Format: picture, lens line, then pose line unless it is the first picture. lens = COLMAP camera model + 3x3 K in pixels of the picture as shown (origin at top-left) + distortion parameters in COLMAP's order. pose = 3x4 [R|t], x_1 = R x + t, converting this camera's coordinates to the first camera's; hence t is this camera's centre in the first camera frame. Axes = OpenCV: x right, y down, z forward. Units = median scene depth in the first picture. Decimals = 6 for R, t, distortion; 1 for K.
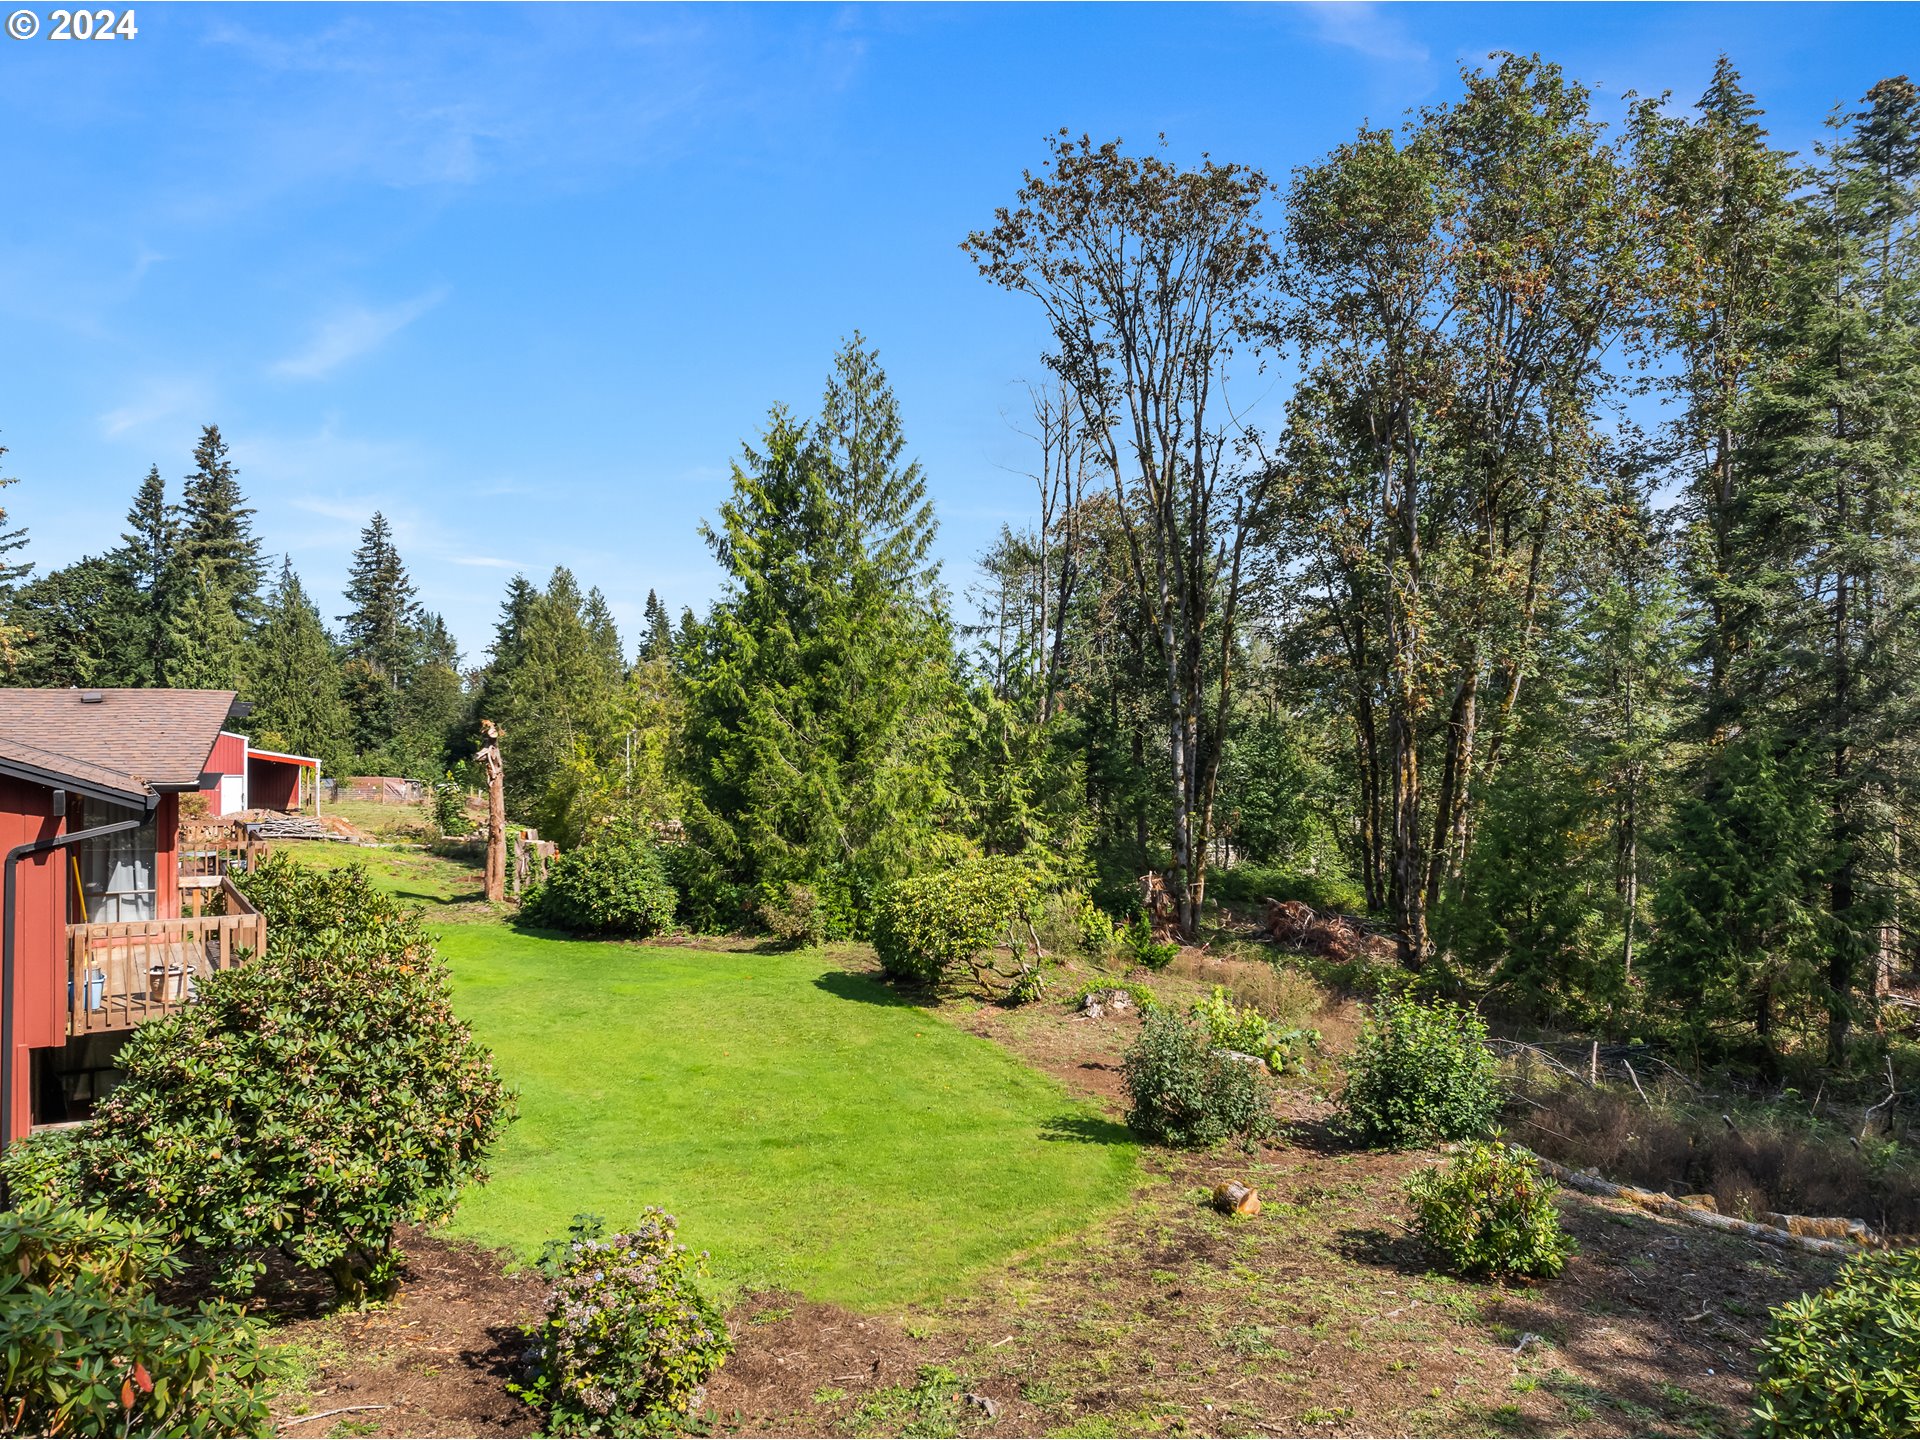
lens RADIAL K [[1472.0, 0, 958.4], [0, 1472.0, 716.2], [0, 0, 1]] dist [-0.029041, -0.017863]
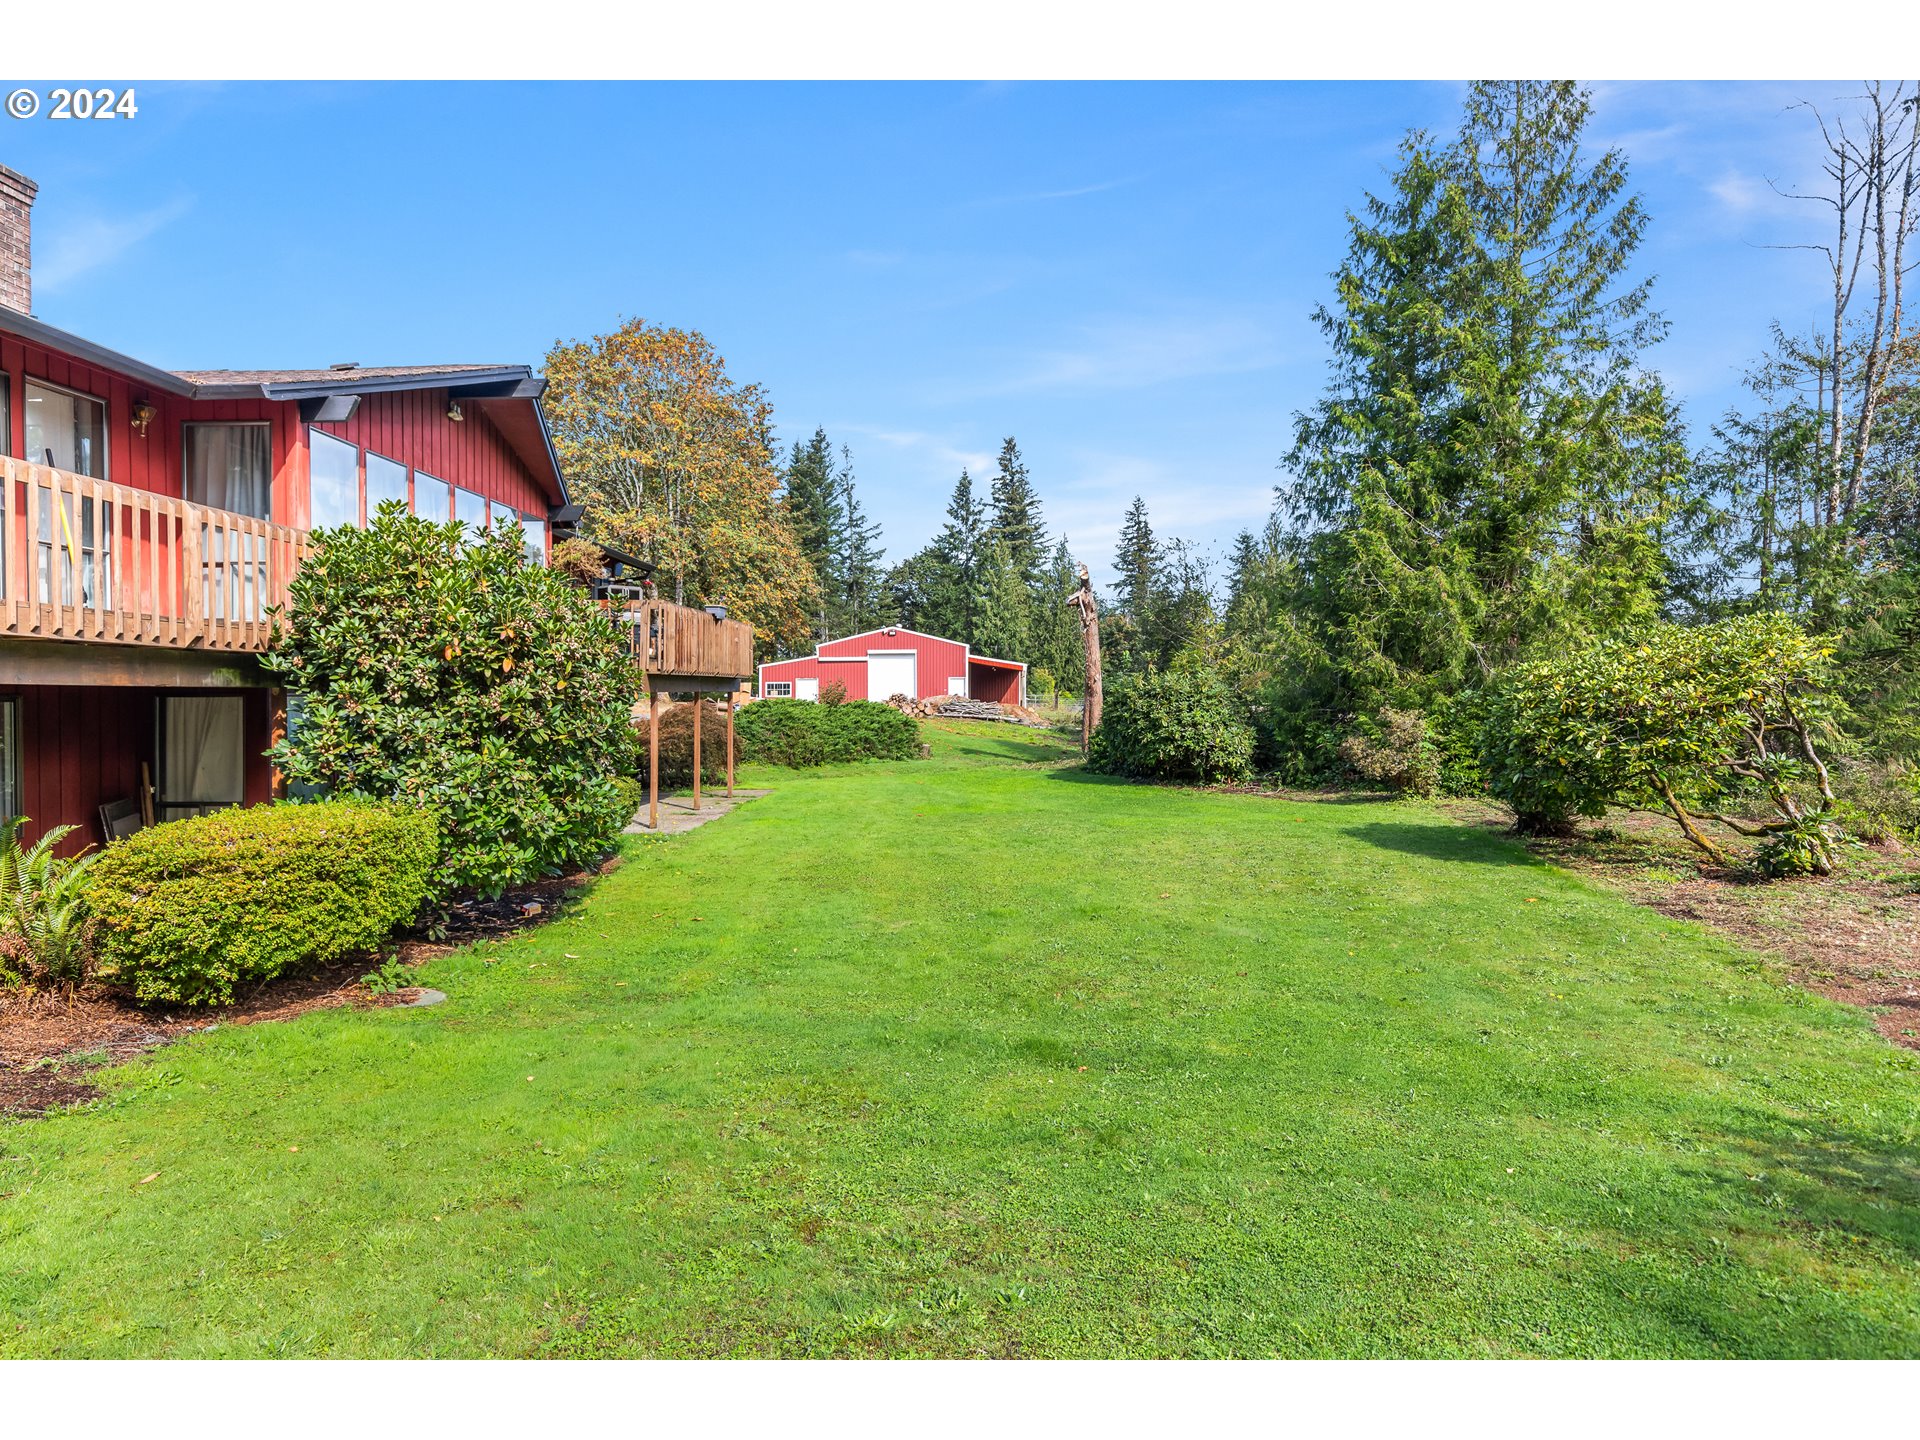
lens RADIAL K [[1127.1, 0, 952.9], [0, 1127.1, 736.7], [0, 0, 1]] dist [0.006056, -0.001649]
pose [[0.824482, 0.006588, -0.565850, 0.019501], [0.008083, 0.999693, 0.023415, 0.096722], [0.565830, -0.023879, 0.824176, 0.362882]]
